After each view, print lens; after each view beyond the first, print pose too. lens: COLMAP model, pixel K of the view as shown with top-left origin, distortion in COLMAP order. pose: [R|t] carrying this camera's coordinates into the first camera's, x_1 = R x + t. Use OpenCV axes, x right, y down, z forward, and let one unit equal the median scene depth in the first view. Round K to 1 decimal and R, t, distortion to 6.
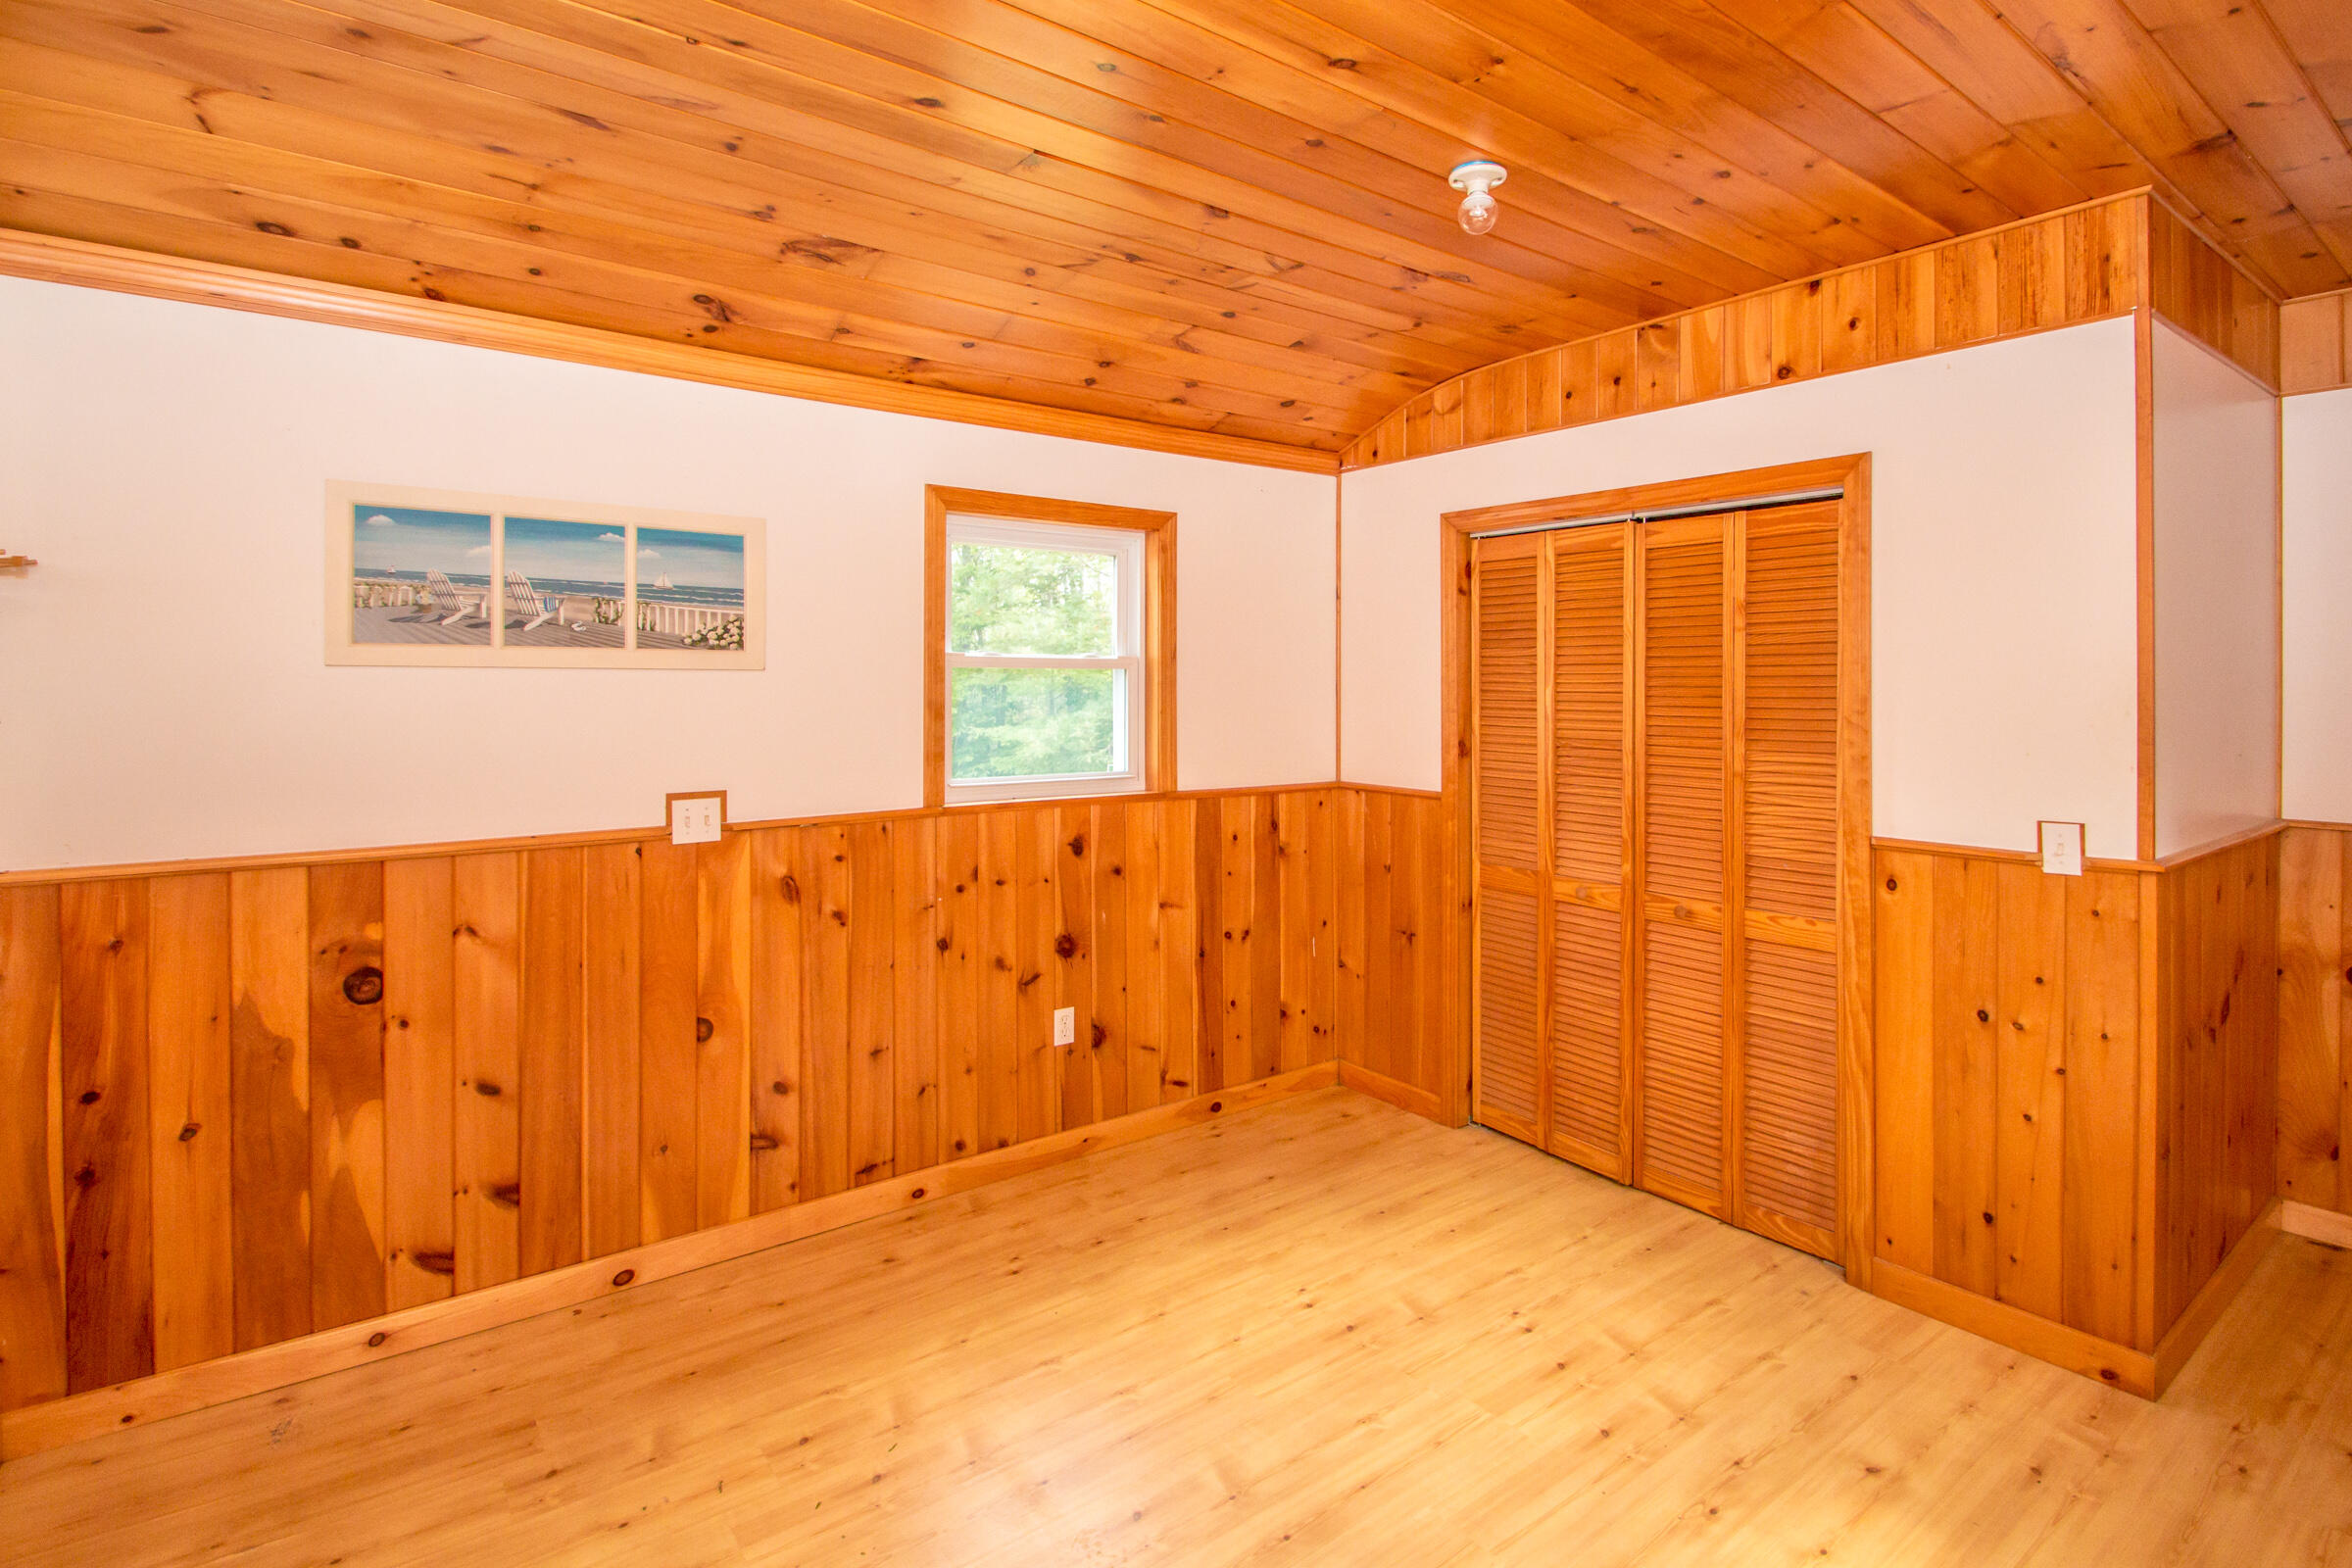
lens RADIAL K [[1123.9, 0, 1203.2], [0, 1123.9, 677.9], [0, 0, 1]] dist [-0.010269, -0.003572]
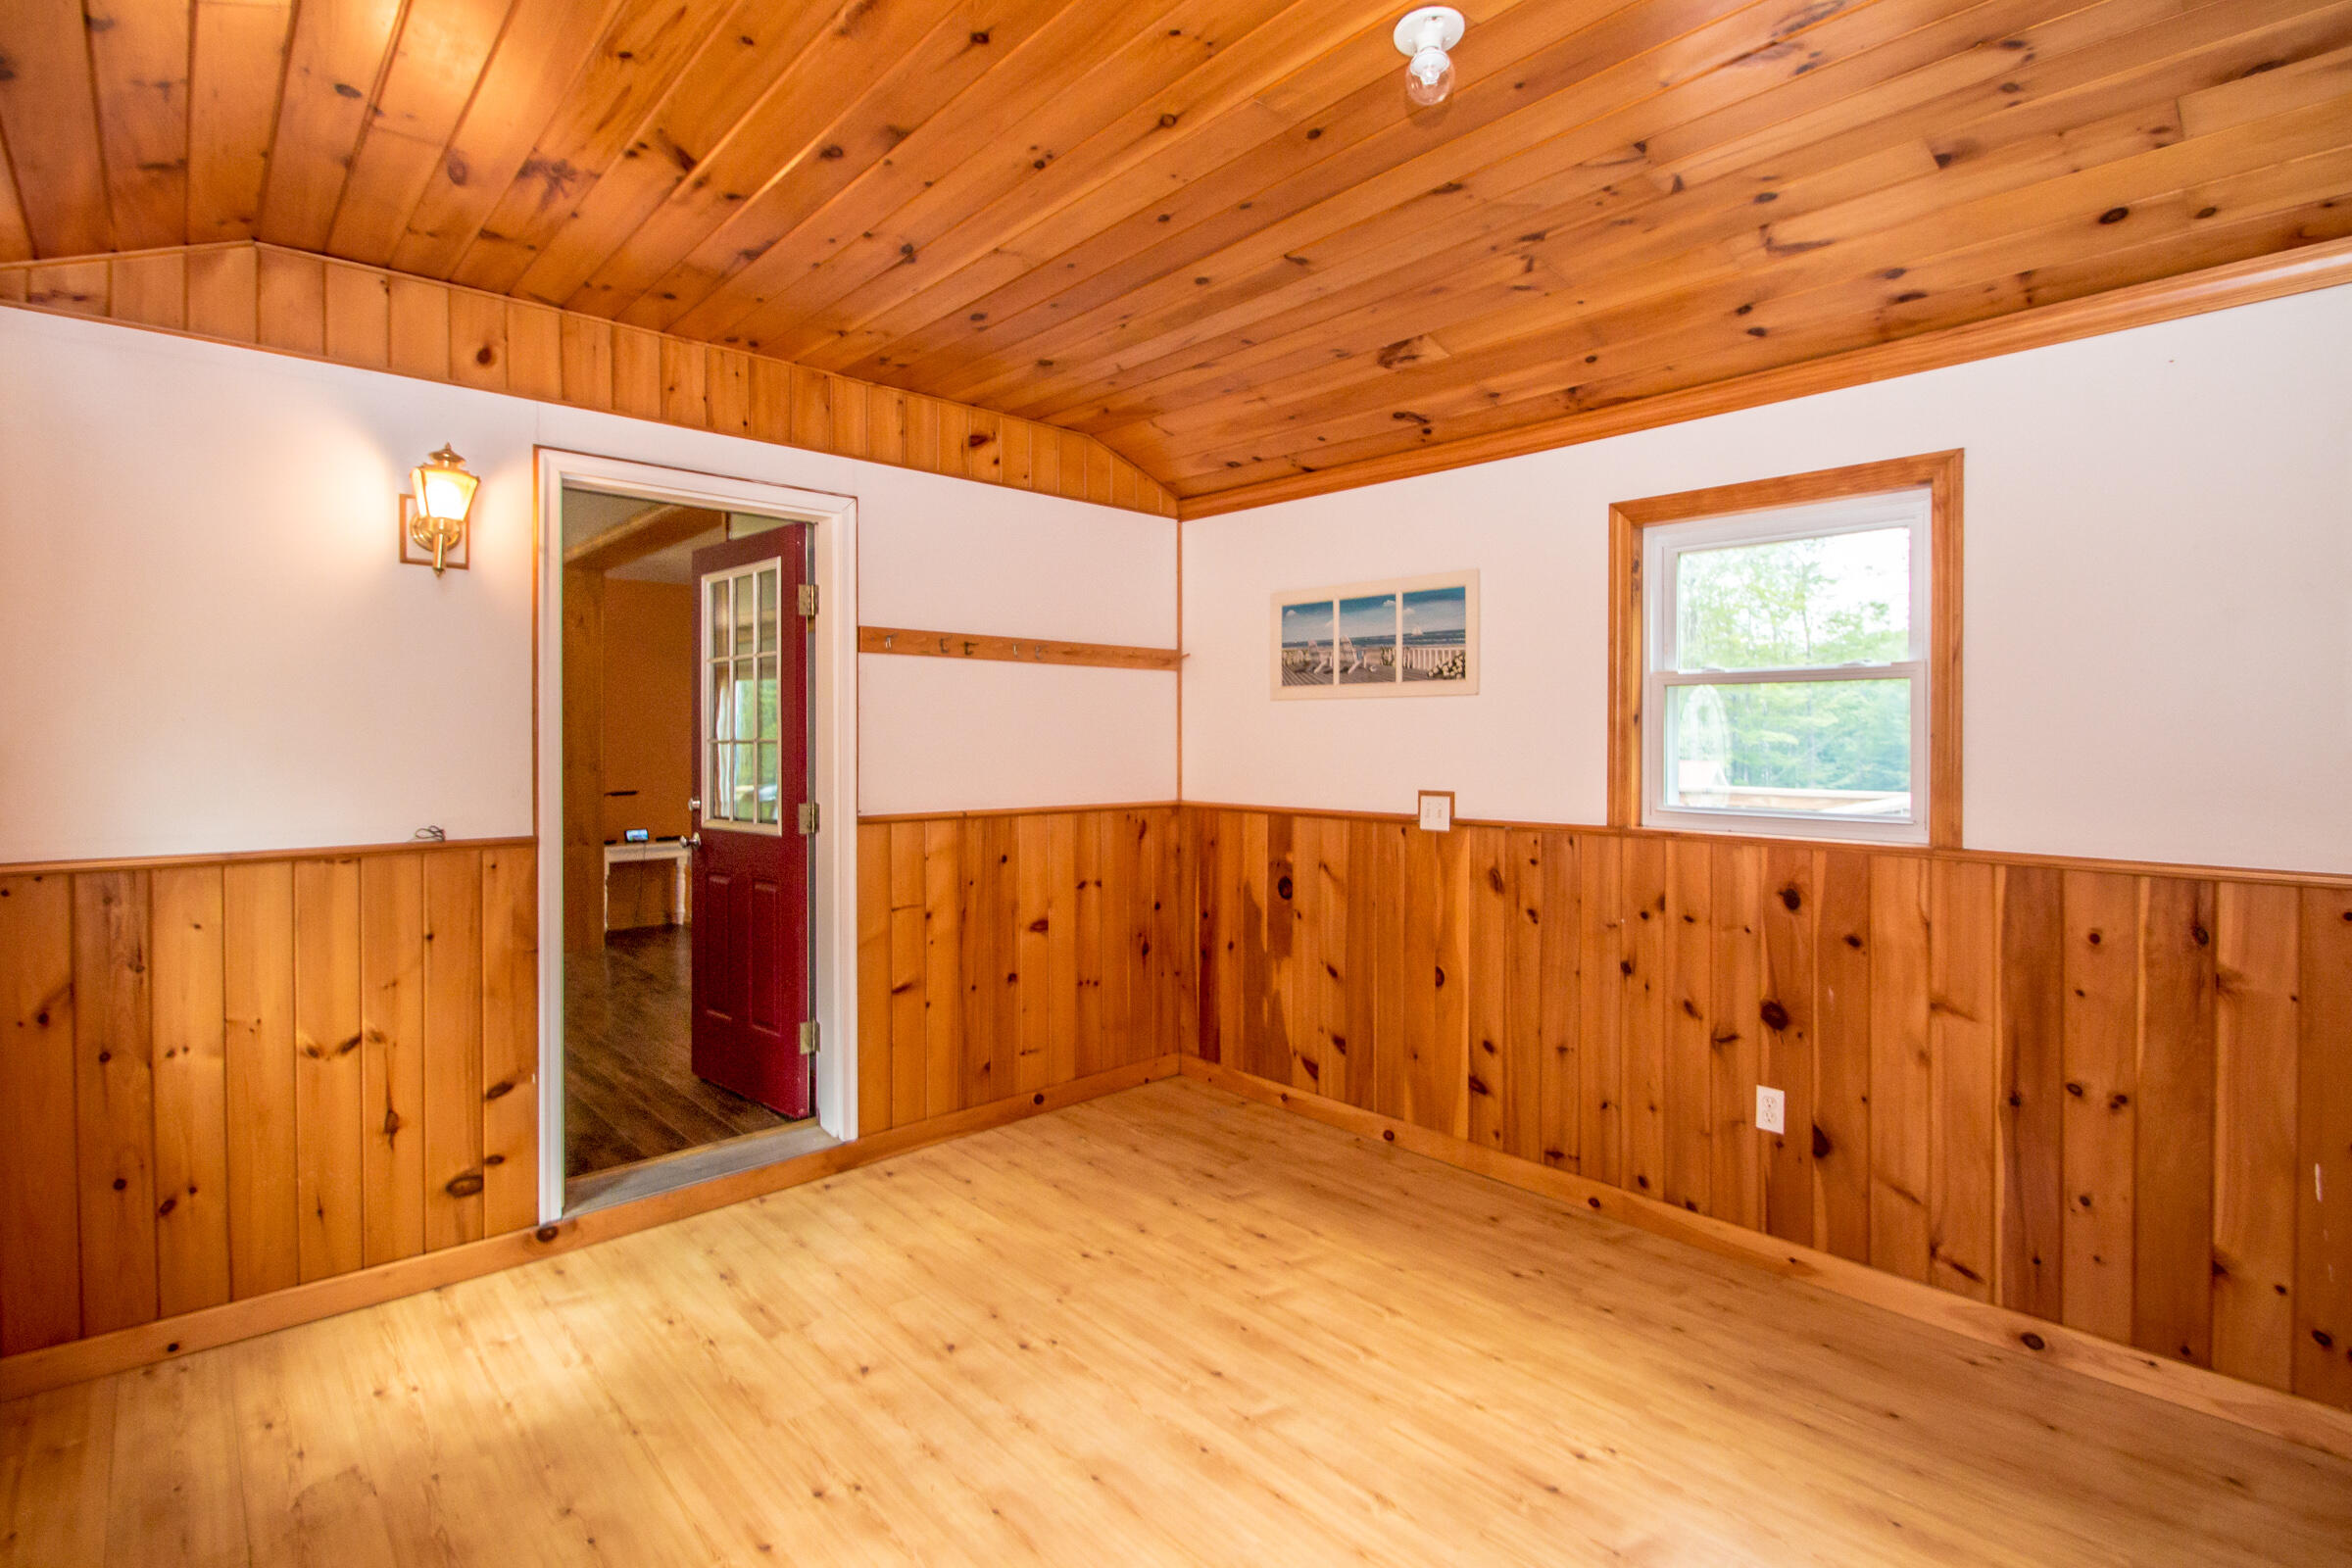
lens RADIAL K [[1123.9, 0, 1200.3], [0, 1123.9, 741.3], [0, 0, 1]] dist [-0.010269, -0.003572]
pose [[0.094746, 0.002852, -0.995497, 0.795491], [0.002637, 0.999992, 0.003116, 0.039133], [0.995498, -0.002920, 0.094738, 0.598593]]
